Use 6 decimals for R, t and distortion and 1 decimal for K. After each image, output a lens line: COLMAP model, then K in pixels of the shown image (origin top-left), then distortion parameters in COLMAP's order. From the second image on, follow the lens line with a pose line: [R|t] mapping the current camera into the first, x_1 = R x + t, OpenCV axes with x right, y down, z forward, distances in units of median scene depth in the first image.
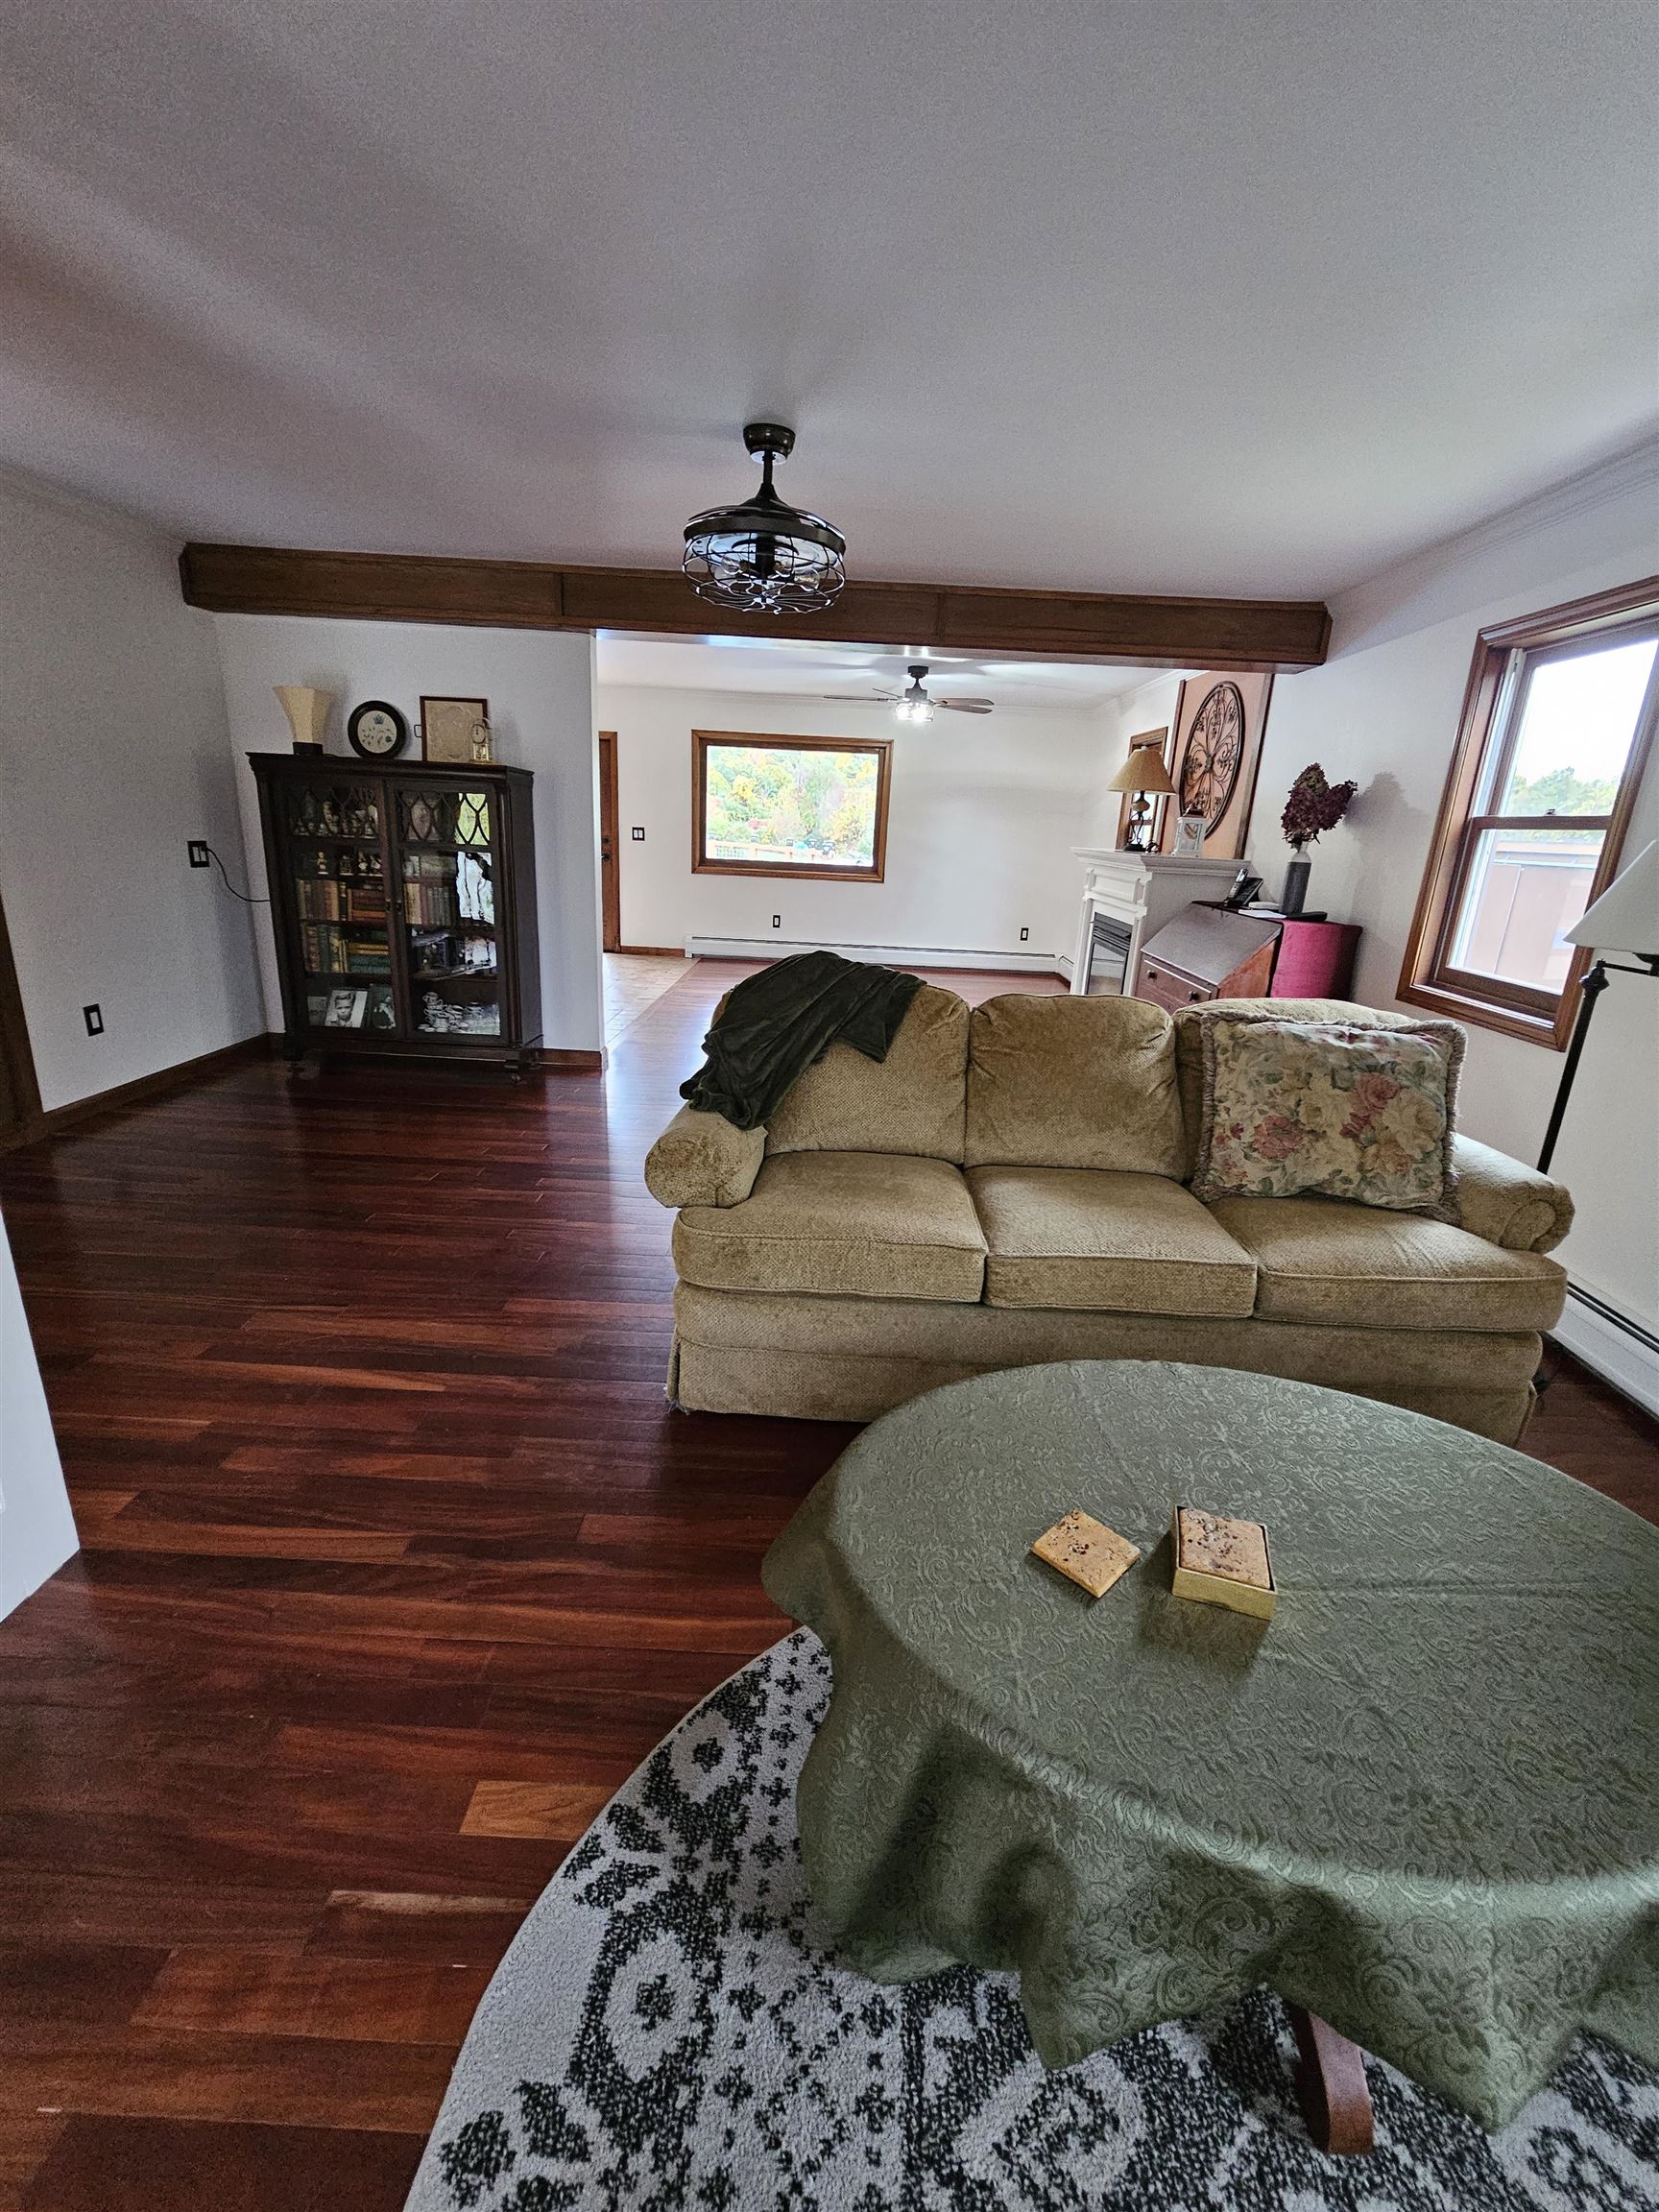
lens RADIAL K [[908.8, 0, 822.5], [0, 908.8, 1095.7], [0, 0, 1]] dist [0.011122, -0.010697]
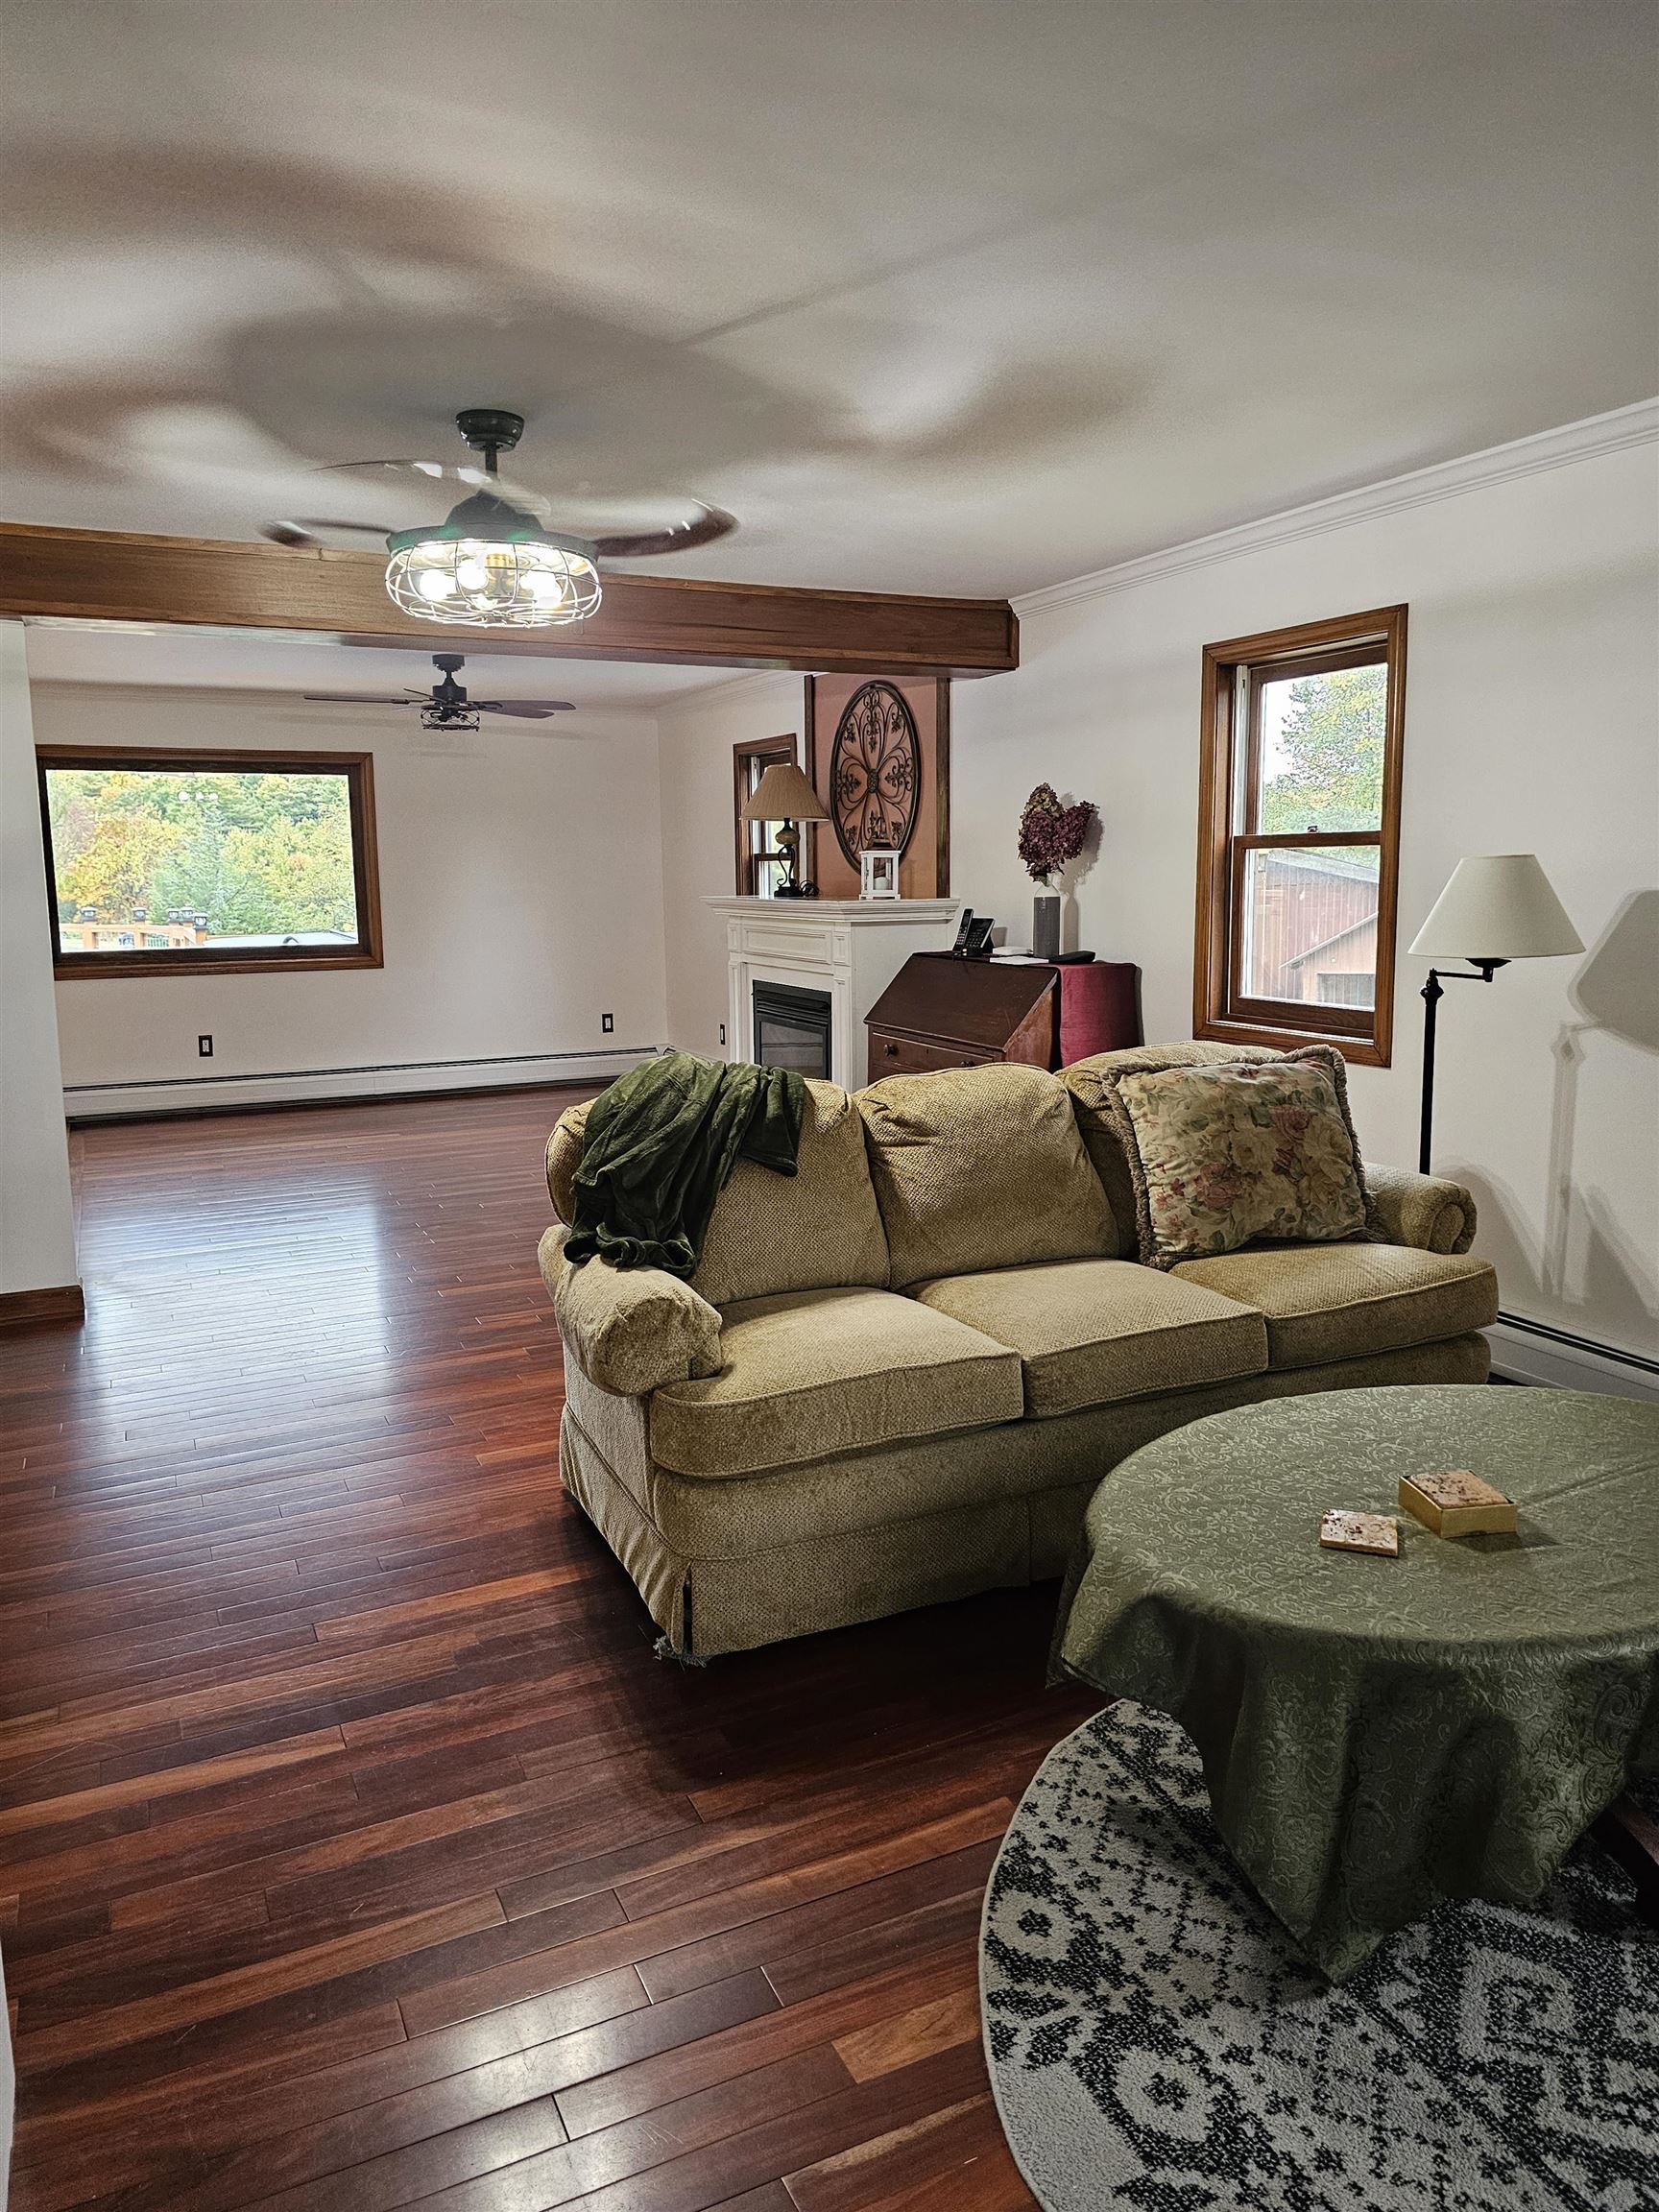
lens RADIAL K [[1502.4, 0, 823.5], [0, 1502.4, 1080.1], [0, 0, 1]] dist [0.079531, -0.098730]
pose [[0.890116, -0.122614, 0.438930, -0.892715], [0.183961, 0.977844, -0.099899, 0.032791], [-0.416956, 0.169667, 0.892951, -0.391861]]
